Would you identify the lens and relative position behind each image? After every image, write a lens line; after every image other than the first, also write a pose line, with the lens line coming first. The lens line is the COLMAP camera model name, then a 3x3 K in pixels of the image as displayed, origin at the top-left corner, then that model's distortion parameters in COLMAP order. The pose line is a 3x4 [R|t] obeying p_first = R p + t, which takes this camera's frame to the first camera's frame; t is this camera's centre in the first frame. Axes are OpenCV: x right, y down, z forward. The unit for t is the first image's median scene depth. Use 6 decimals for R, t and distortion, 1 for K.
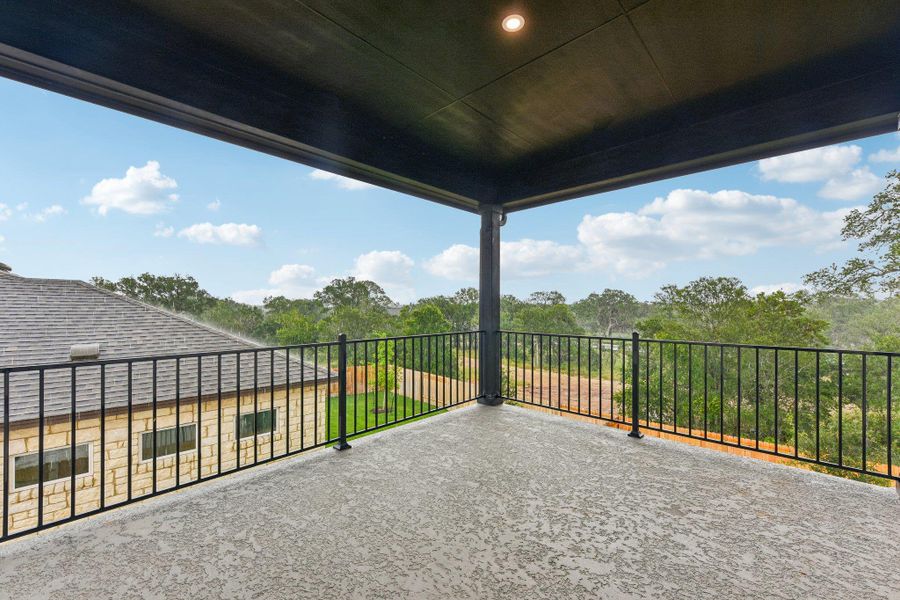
lens RADIAL K [[350.8, 0, 454.0], [0, 350.8, 301.4], [0, 0, 1]] dist [-0.000035, -0.000353]
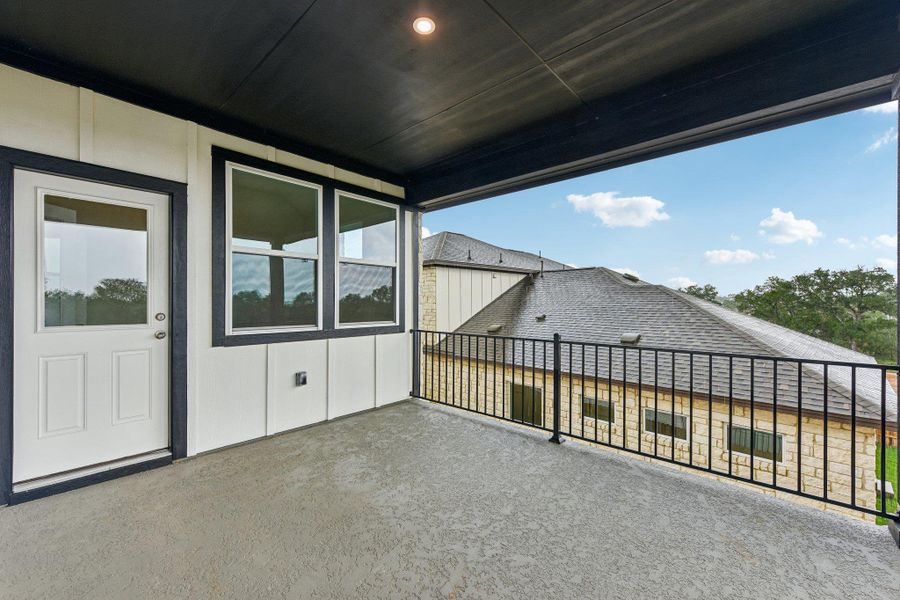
lens RADIAL K [[350.8, 0, 454.0], [0, 350.8, 301.4], [0, 0, 1]] dist [-0.000035, -0.000353]
pose [[0.051314, -0.005862, -0.998665, 0.287983], [0.010495, 0.999931, -0.005330, 0.000120], [0.998627, -0.010208, 0.051372, 0.256440]]
